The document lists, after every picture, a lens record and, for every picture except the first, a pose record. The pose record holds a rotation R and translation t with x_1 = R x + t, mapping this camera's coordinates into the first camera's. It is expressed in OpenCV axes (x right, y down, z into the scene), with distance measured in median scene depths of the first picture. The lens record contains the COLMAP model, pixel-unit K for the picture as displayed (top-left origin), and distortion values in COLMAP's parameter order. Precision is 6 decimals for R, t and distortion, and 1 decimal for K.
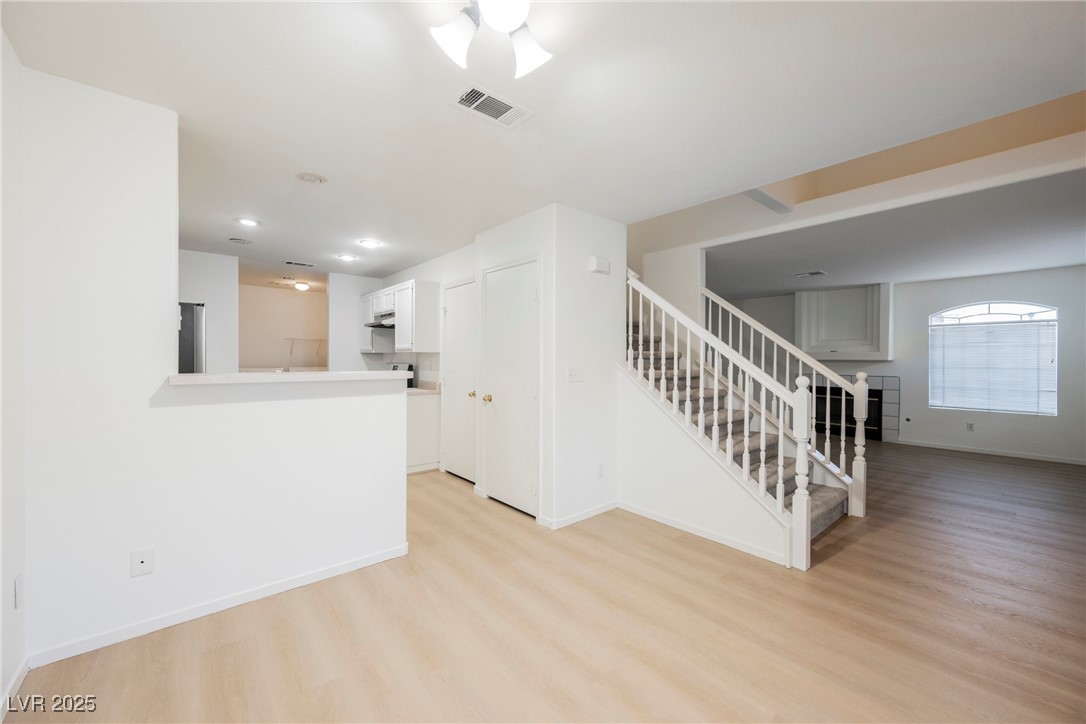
lens RADIAL K [[422.8, 0, 544.8], [0, 422.8, 361.1], [0, 0, 1]] dist [-0.002900, 0.000440]
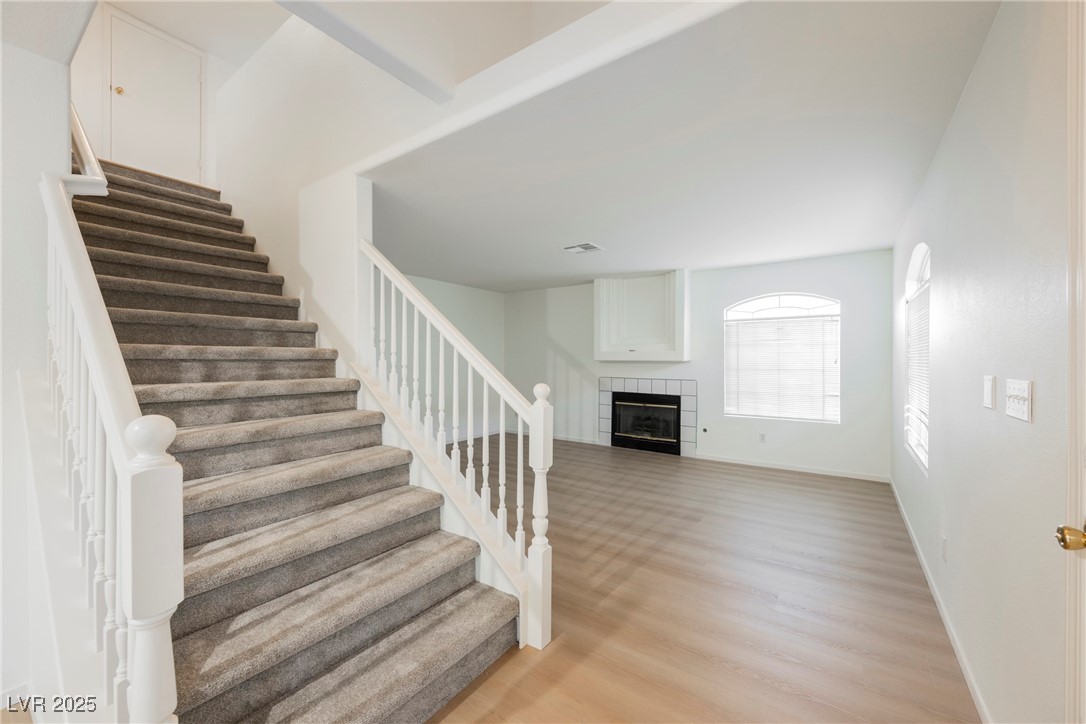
lens RADIAL K [[426.0, 0, 545.4], [0, 426.0, 362.9], [0, 0, 1]] dist [-0.001920, -0.000172]
pose [[0.967721, -0.004850, 0.251977, 0.360434], [0.004058, 0.999985, 0.003665, -0.002401], [-0.251991, -0.002524, 0.967726, 0.268144]]
